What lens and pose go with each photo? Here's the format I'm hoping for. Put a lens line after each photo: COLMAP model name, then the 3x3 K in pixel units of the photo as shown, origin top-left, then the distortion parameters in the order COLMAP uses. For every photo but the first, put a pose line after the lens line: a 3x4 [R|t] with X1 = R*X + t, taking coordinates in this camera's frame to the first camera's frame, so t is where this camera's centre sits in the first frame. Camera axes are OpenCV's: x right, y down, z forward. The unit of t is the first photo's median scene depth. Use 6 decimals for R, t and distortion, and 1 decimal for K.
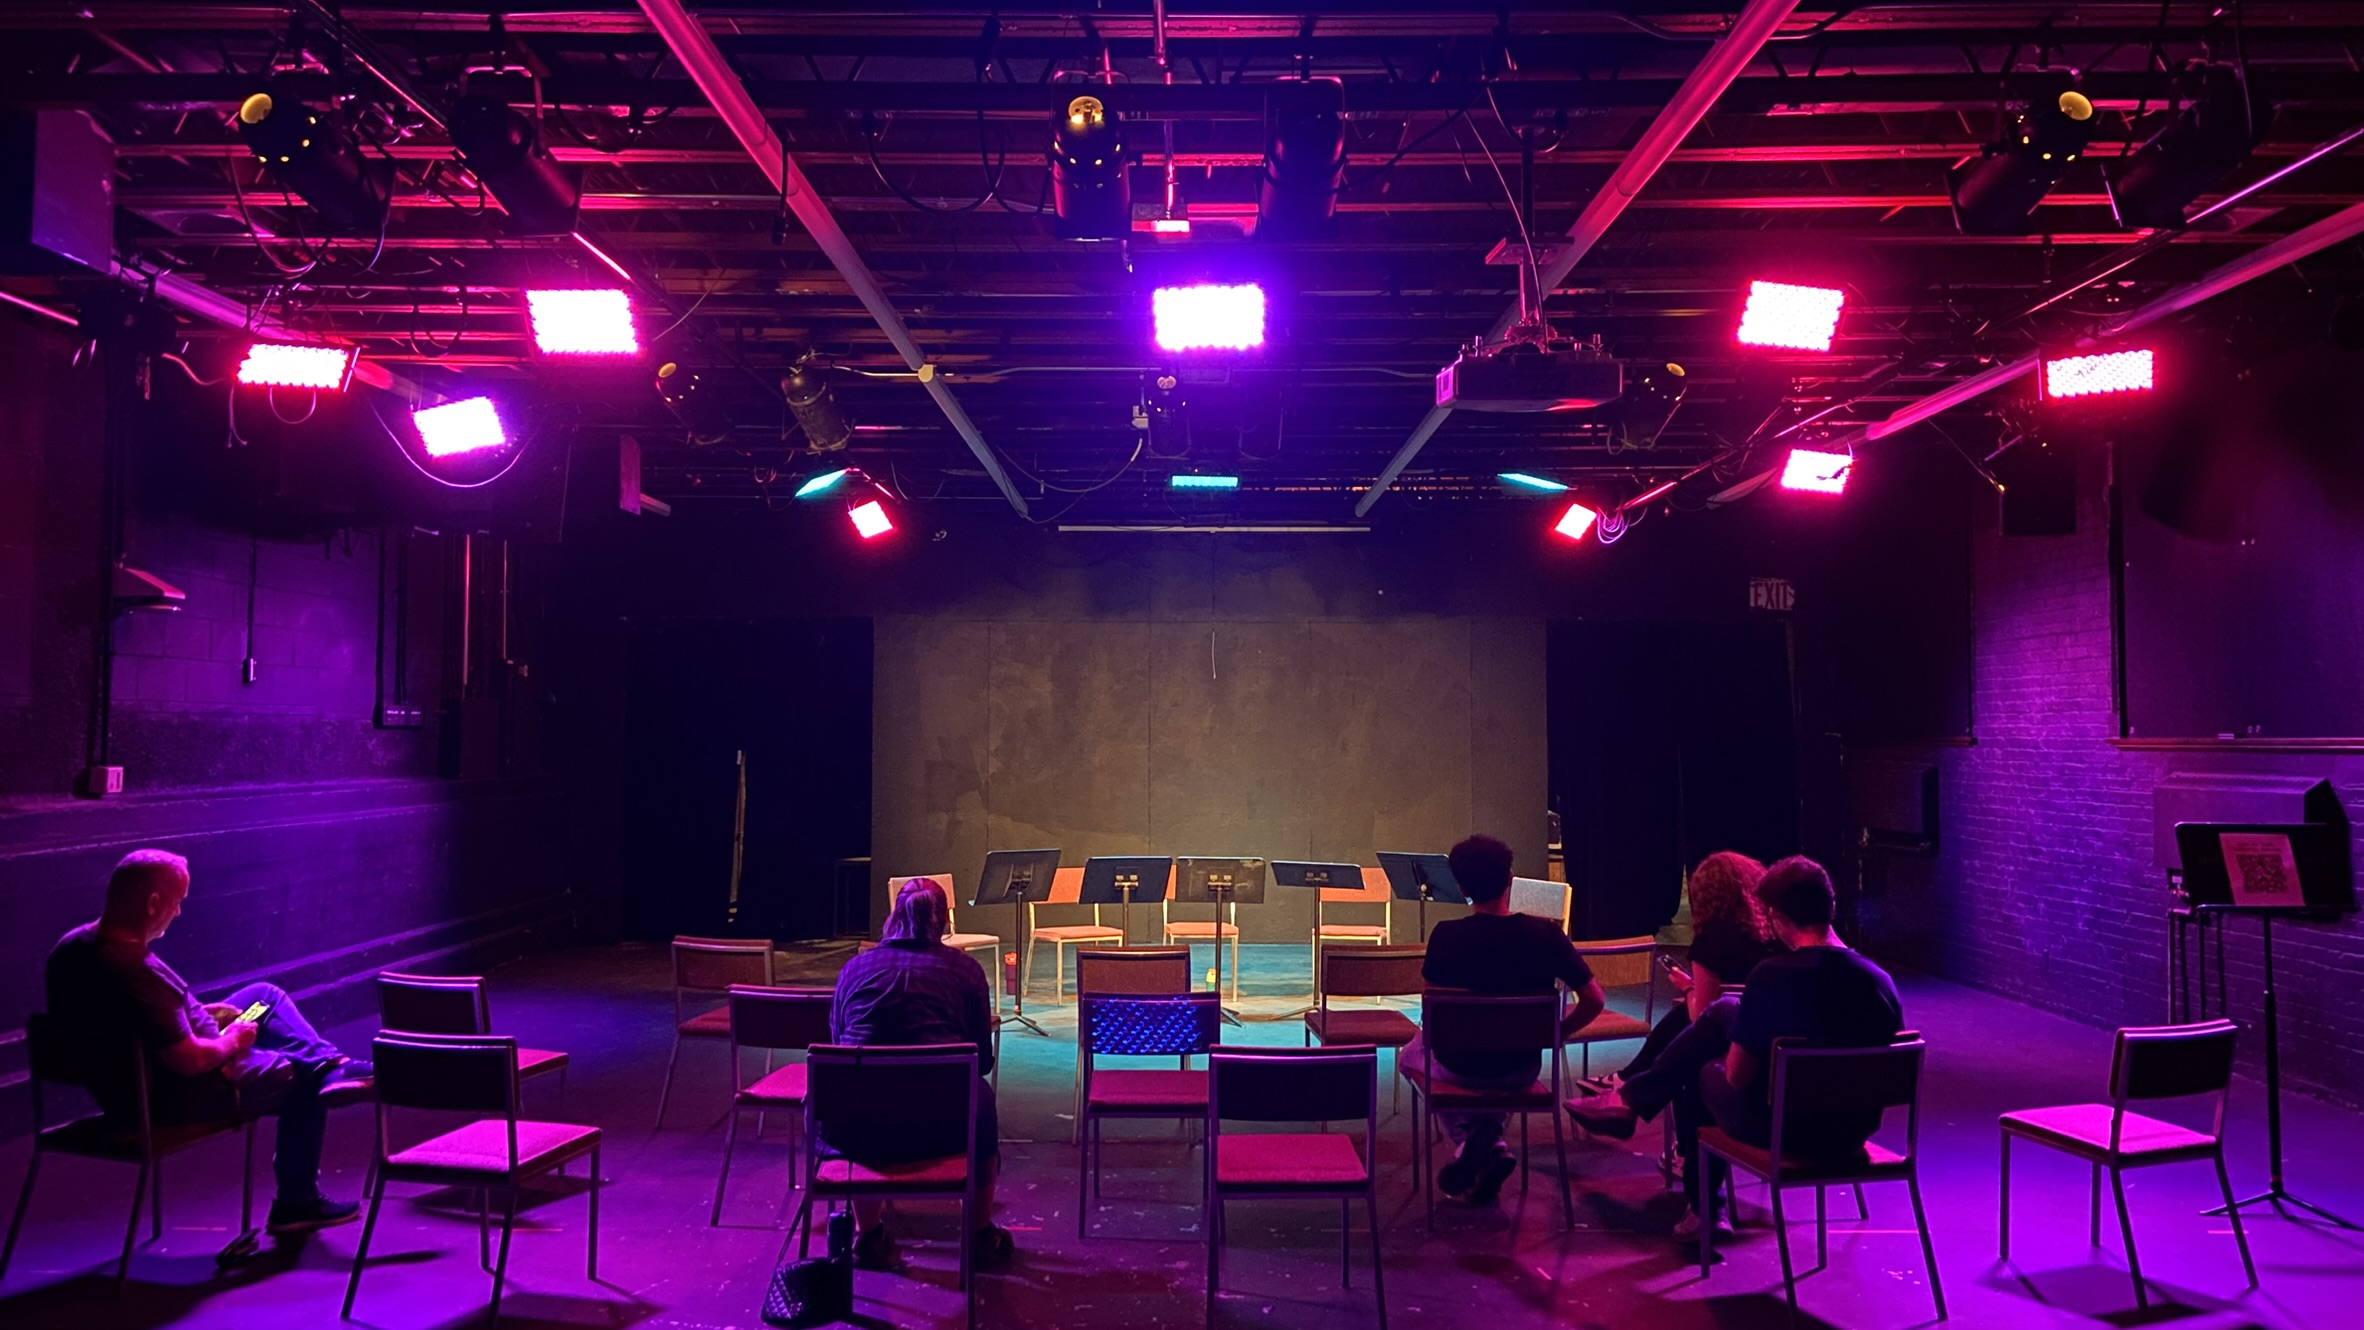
lens RADIAL K [[1799.5, 0, 1169.9], [0, 1799.5, 669.4], [0, 0, 1]] dist [0.032501, -0.002140]
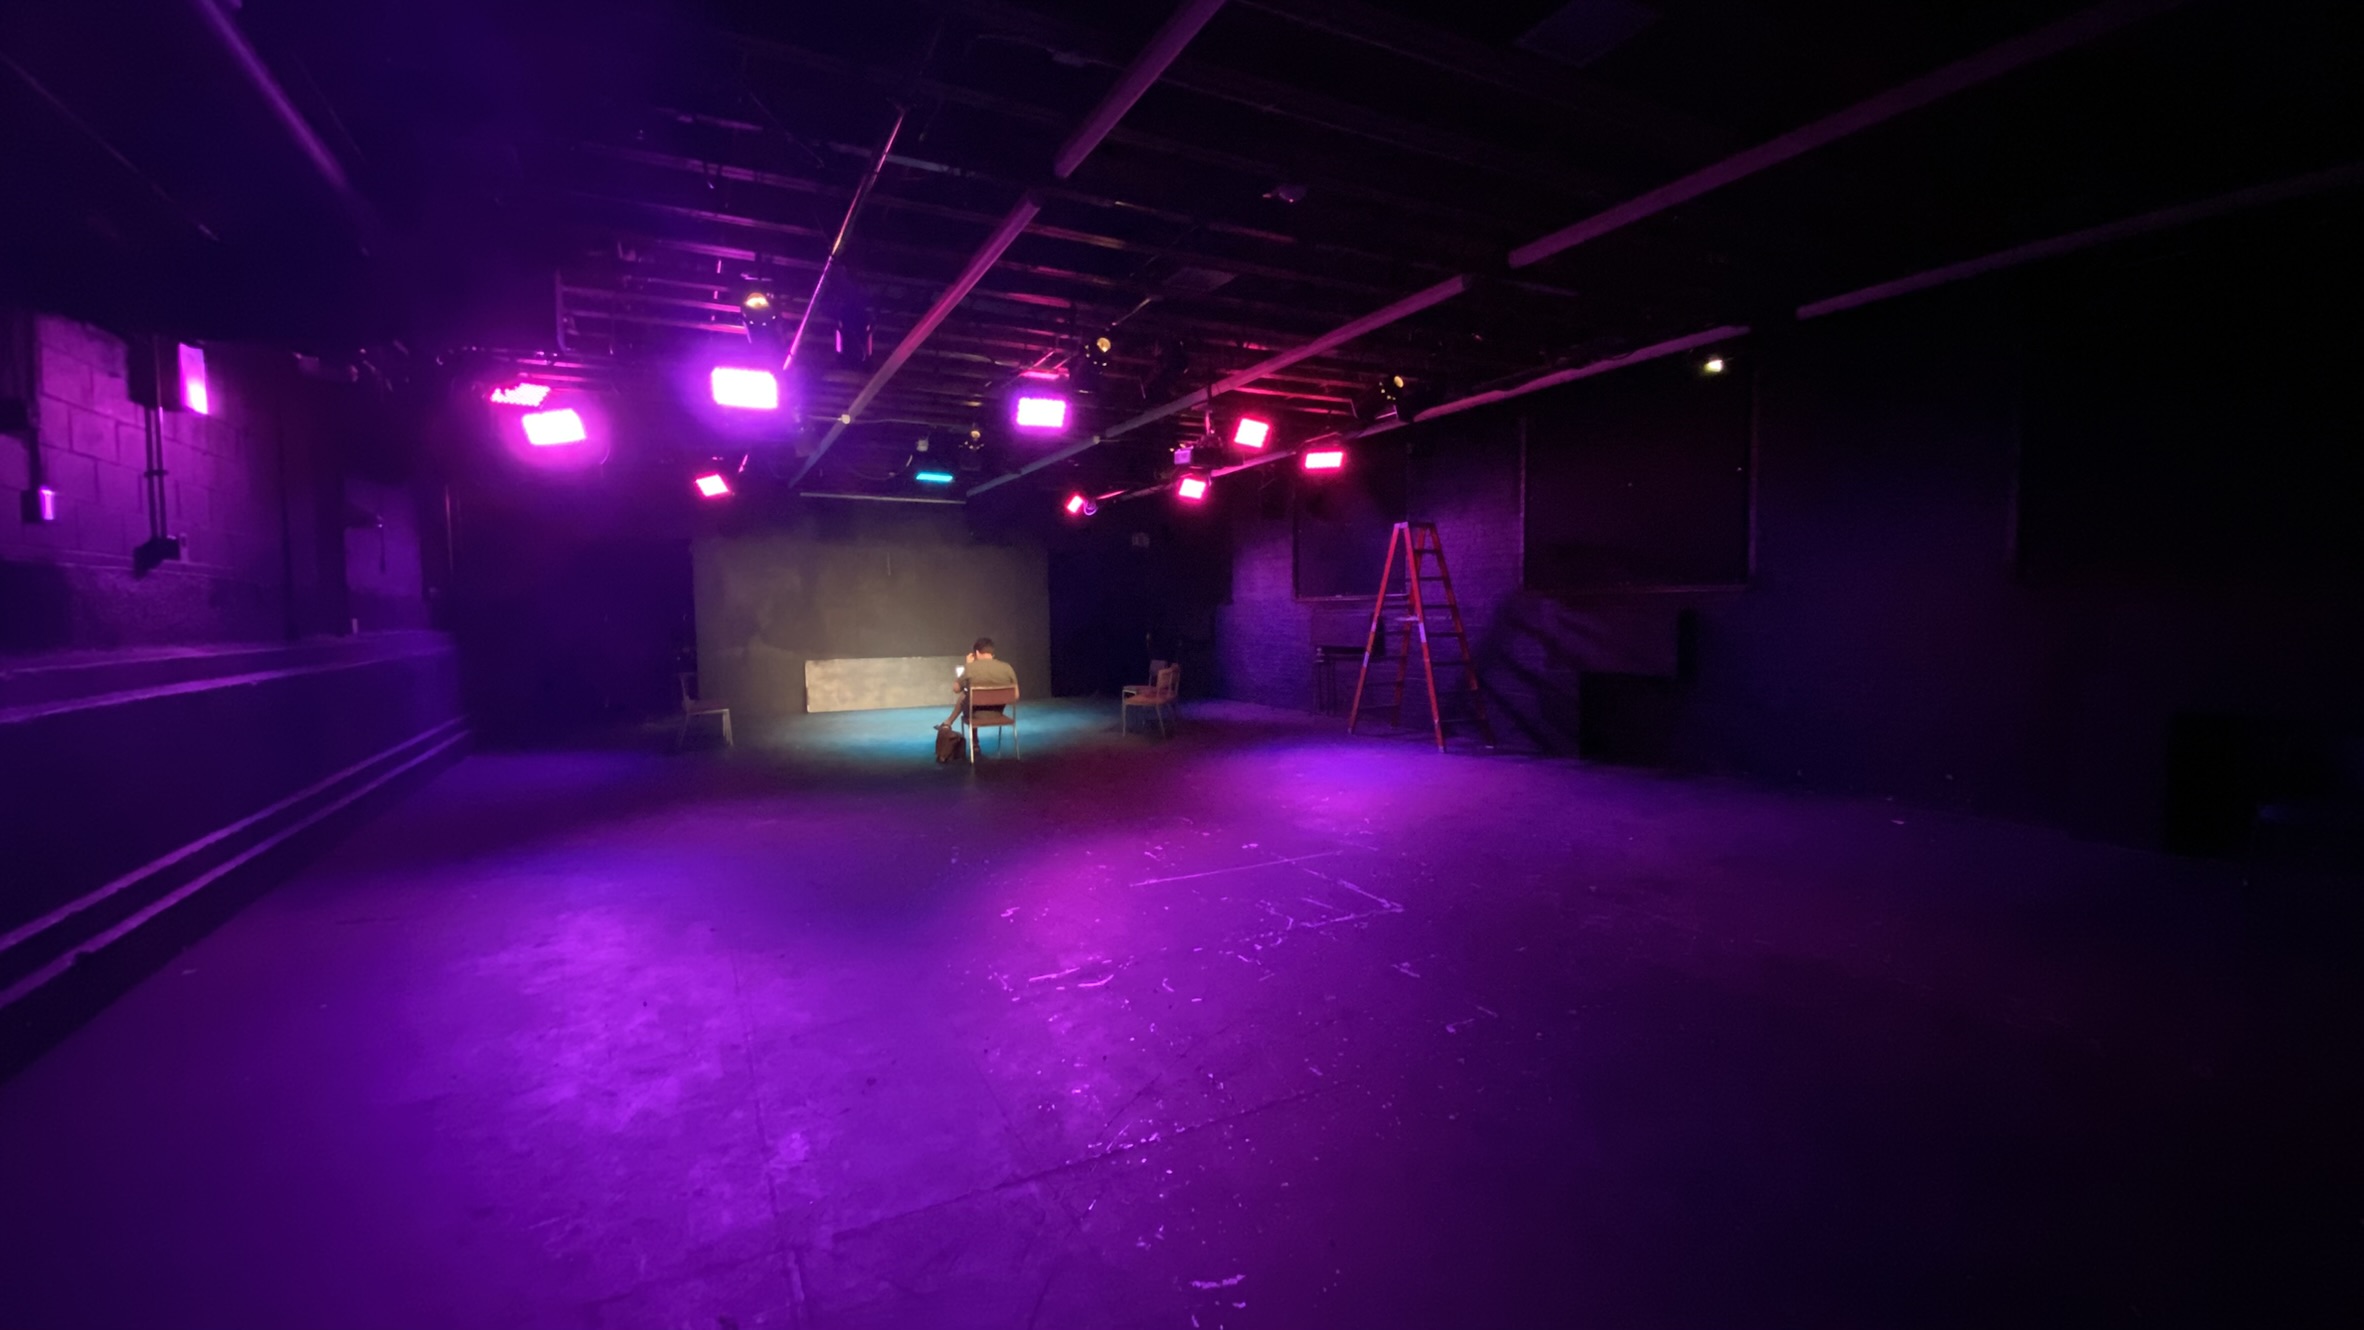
lens RADIAL K [[954.1, 0, 1178.7], [0, 954.1, 648.5], [0, 0, 1]] dist [-0.001007, -0.000120]
pose [[0.881503, -0.030366, 0.471202, -0.258036], [-0.002901, 0.997563, 0.069713, 0.014555], [-0.472170, -0.062819, 0.879266, -0.123833]]
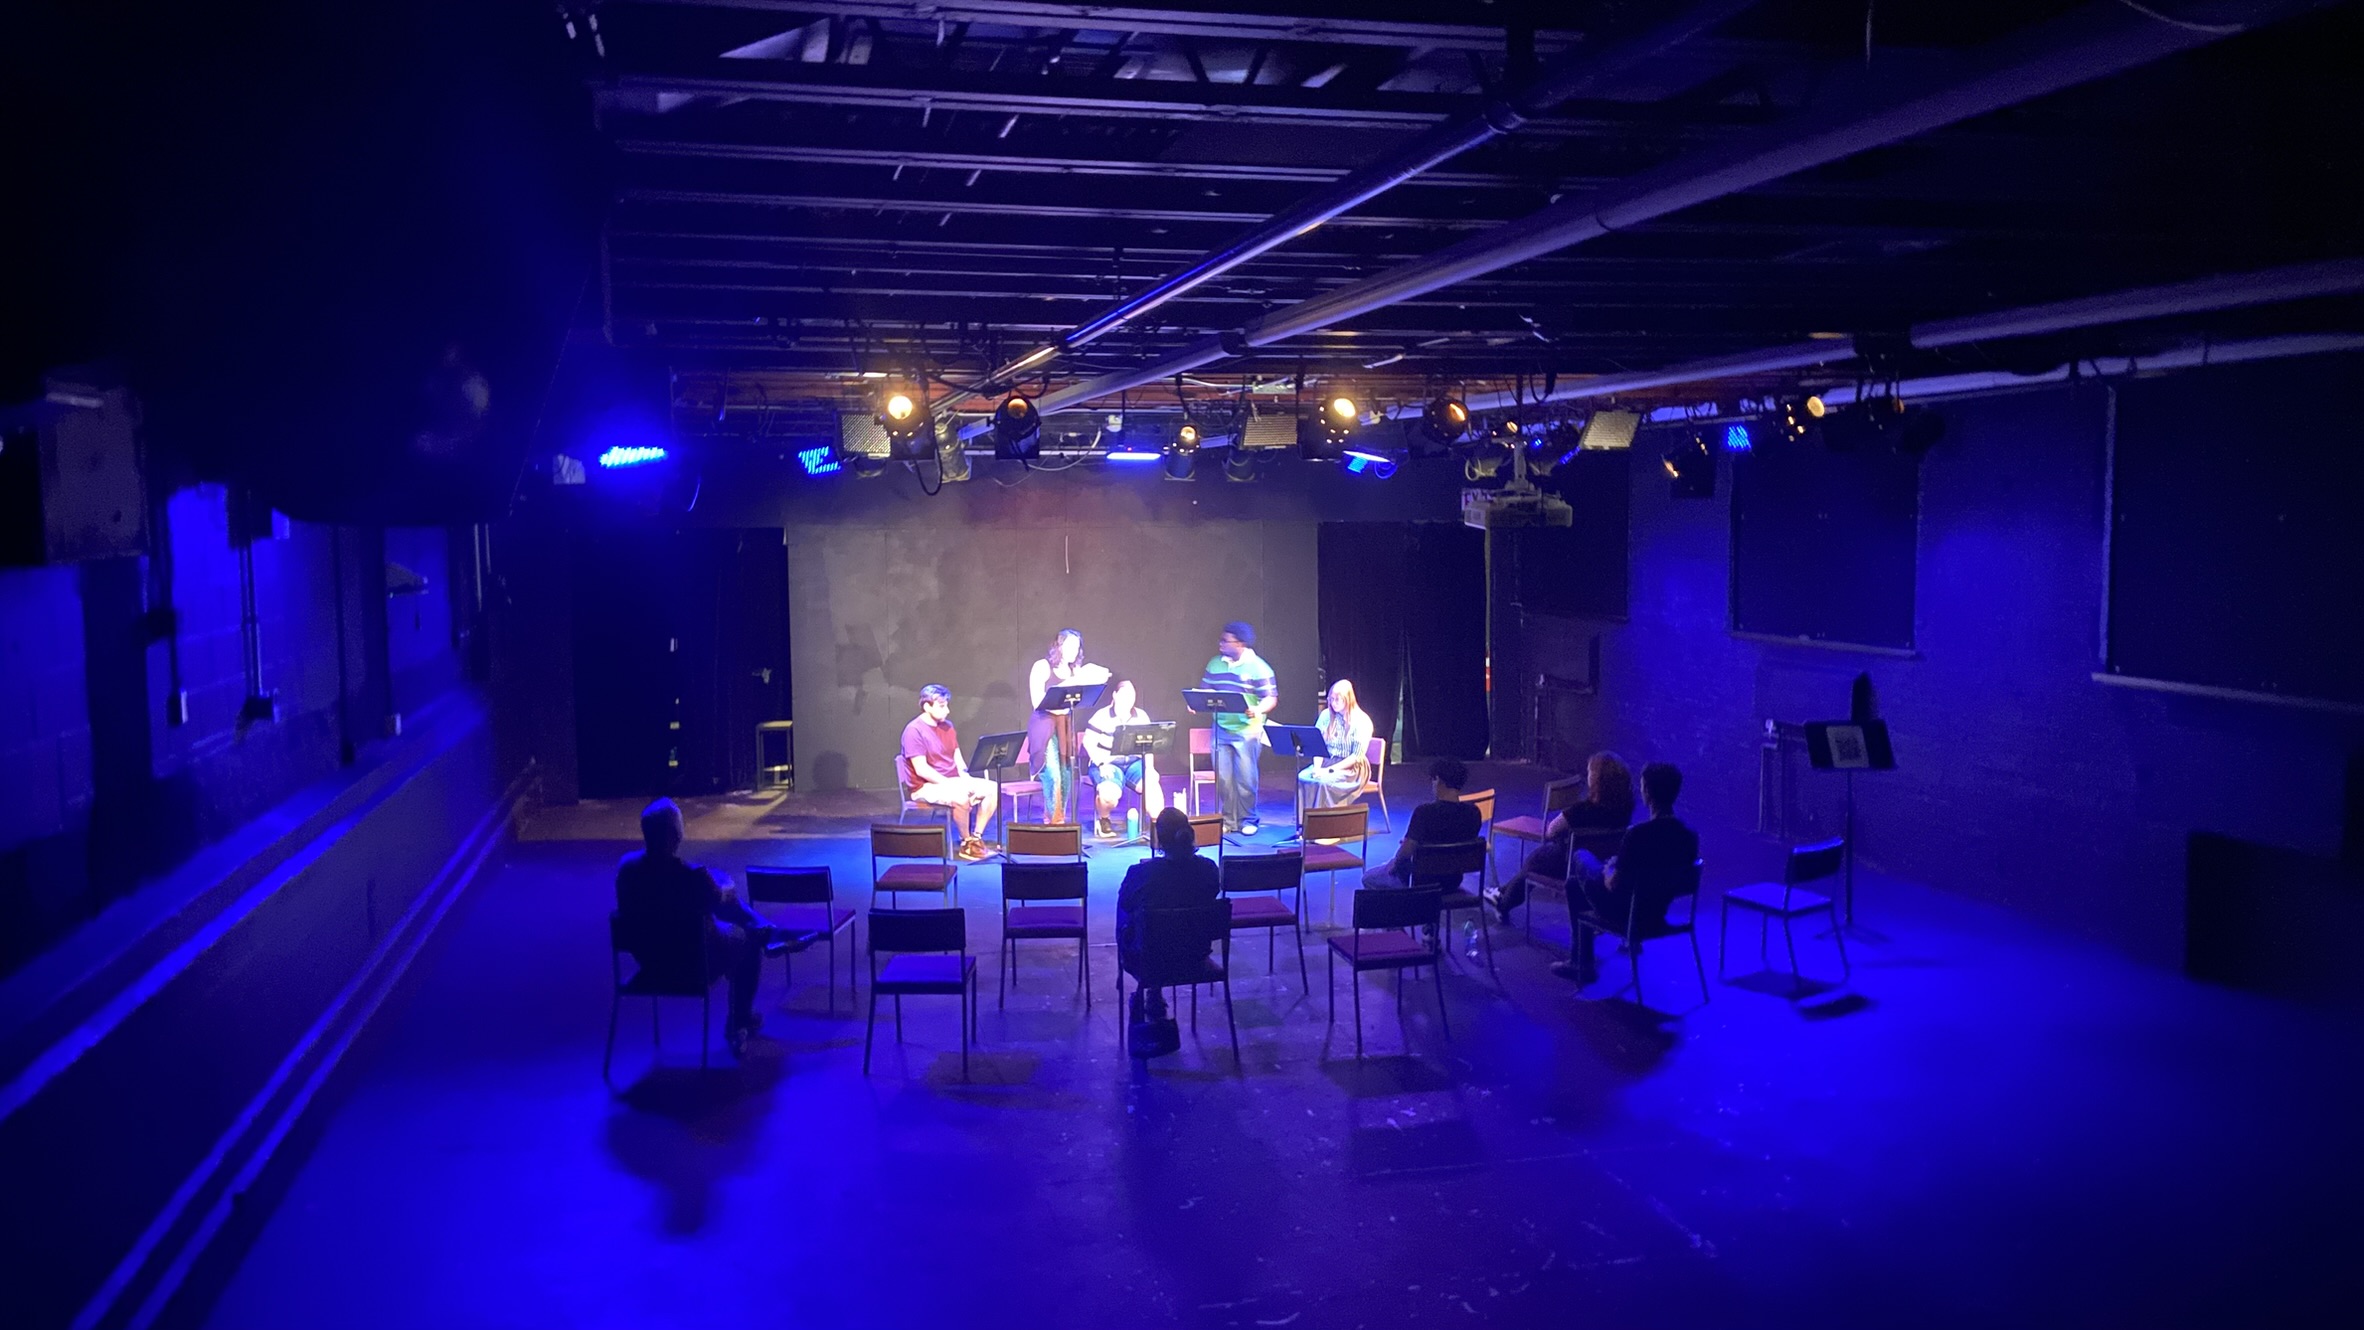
lens RADIAL K [[1795.5, 0, 1182.0], [0, 1795.5, 665.0], [0, 0, 1]] dist [0.007828, 0.000936]
pose [[0.968921, -0.032632, 0.245210, -0.279381], [0.002728, 0.992610, 0.121314, -0.111732], [-0.247357, -0.116875, 0.961850, -0.317119]]
